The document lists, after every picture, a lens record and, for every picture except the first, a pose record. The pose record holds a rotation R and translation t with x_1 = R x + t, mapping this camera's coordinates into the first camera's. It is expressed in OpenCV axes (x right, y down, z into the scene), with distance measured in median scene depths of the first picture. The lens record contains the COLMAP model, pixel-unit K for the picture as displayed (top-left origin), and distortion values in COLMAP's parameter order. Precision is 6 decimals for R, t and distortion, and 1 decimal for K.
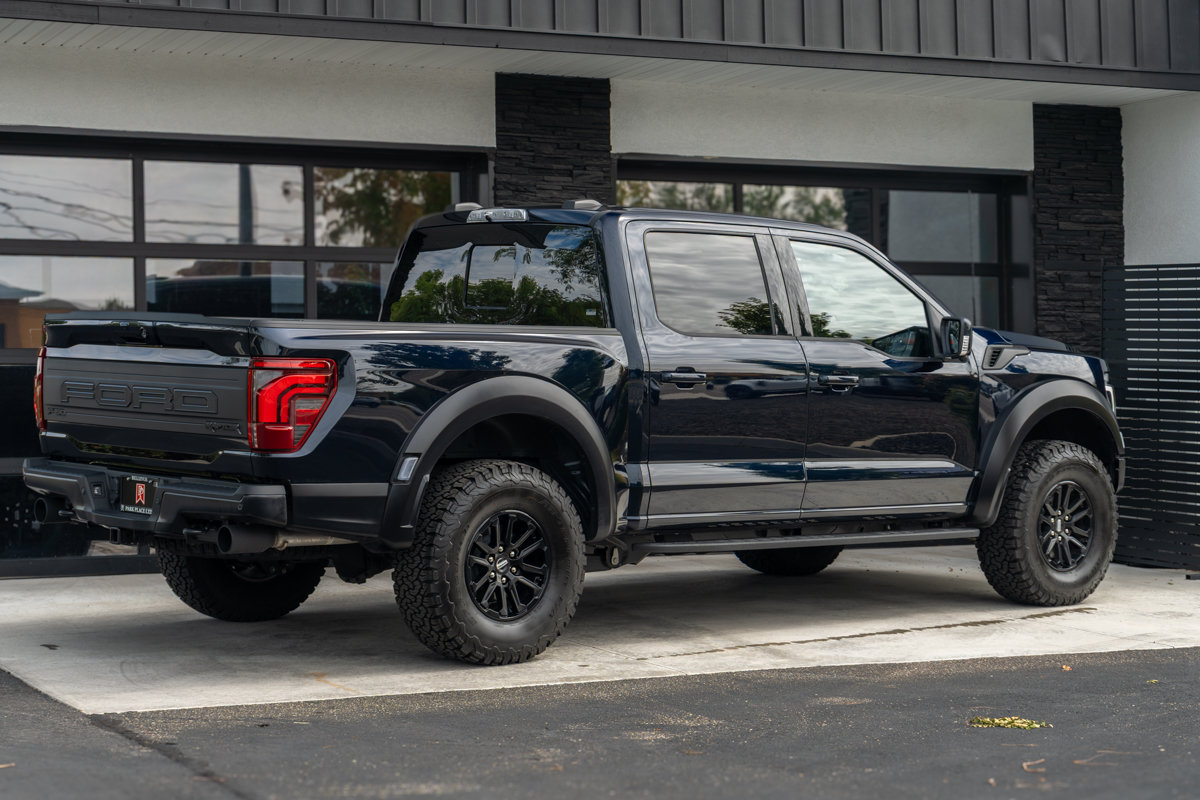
lens RADIAL K [[2499.1, 0, 600.0], [0, 2499.1, 400.0], [0, 0, 1]] dist [0.016596, 0.345728]
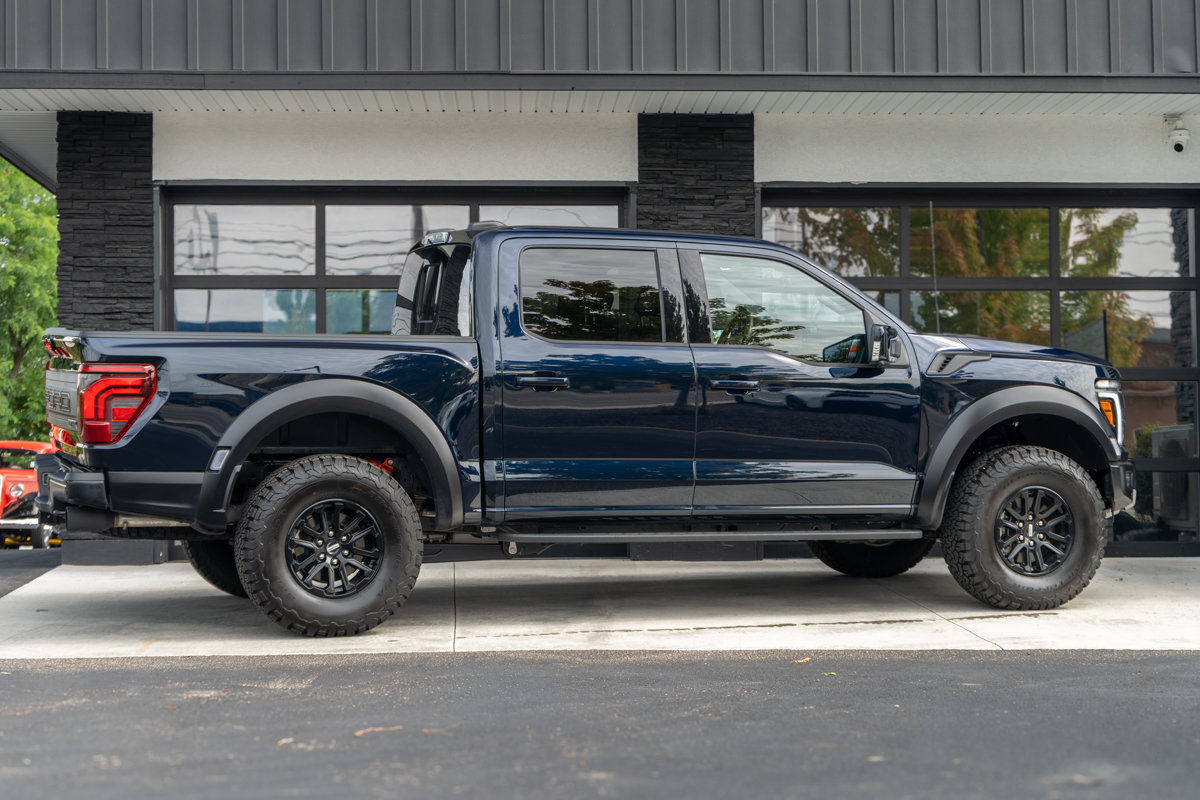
lens RADIAL K [[2261.9, 0, 585.3], [0, 2261.9, 373.3], [0, 0, 1]] dist [0.027363, 0.258073]
pose [[0.921087, -0.009001, -0.389254, 0.370298], [-0.002029, 0.999608, -0.027916, 0.012735], [0.389352, 0.026503, 0.920708, 0.088609]]
